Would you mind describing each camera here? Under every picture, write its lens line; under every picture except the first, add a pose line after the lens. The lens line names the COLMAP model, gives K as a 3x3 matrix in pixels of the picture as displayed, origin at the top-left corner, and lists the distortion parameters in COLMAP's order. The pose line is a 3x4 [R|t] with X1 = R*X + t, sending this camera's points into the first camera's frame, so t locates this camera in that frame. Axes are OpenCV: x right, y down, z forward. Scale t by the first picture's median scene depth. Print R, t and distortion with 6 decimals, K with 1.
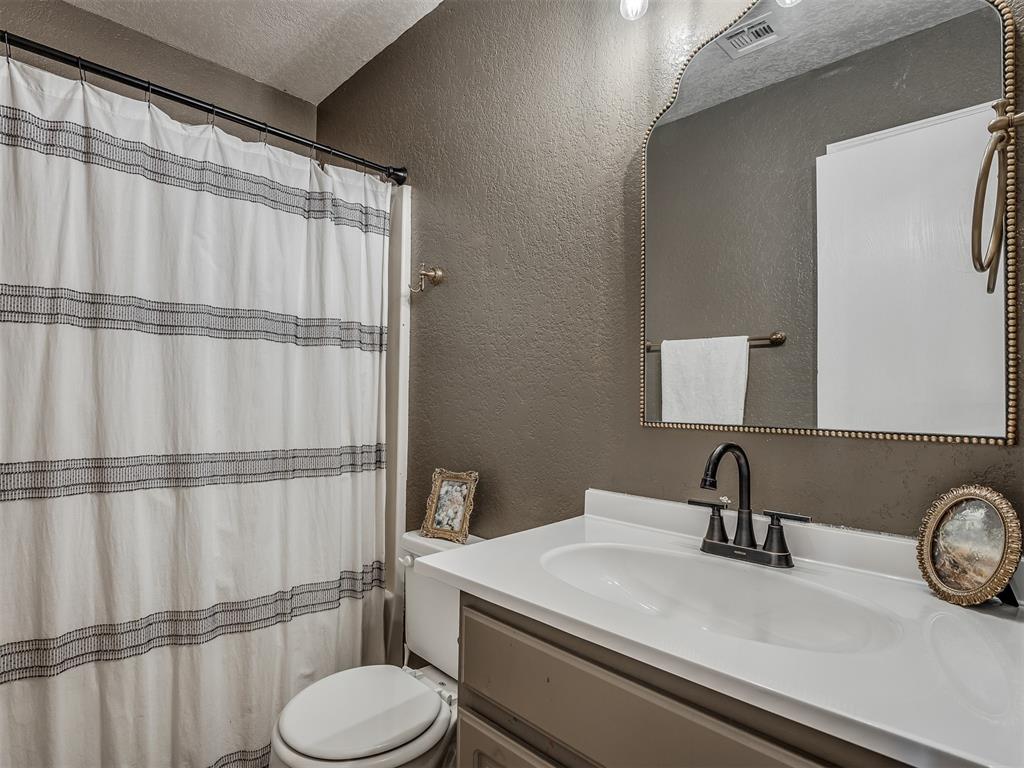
lens RADIAL K [[517.6, 0, 513.0], [0, 517.6, 375.5], [0, 0, 1]] dist [-0.001221, -0.000712]
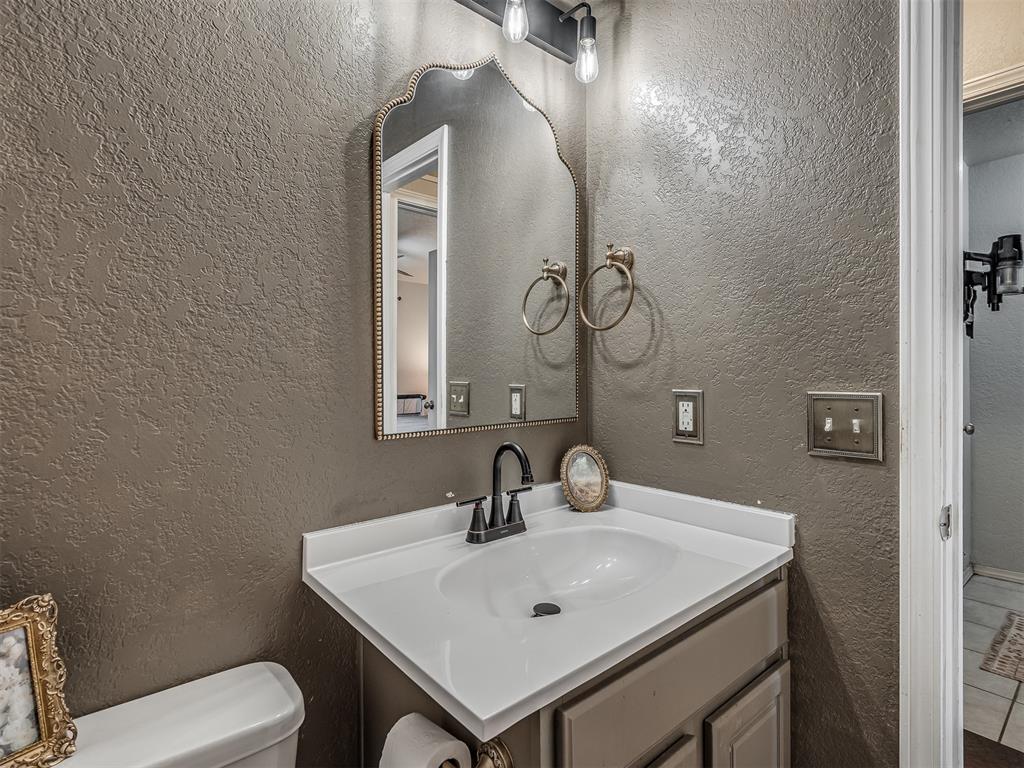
lens RADIAL K [[531.3, 0, 510.5], [0, 531.3, 389.4], [0, 0, 1]] dist [-0.002597, -0.000639]
pose [[0.098972, -0.004833, 0.995078, -0.774638], [0.001693, 0.999988, 0.004689, 0.006710], [-0.995089, 0.001220, 0.098979, 0.836997]]
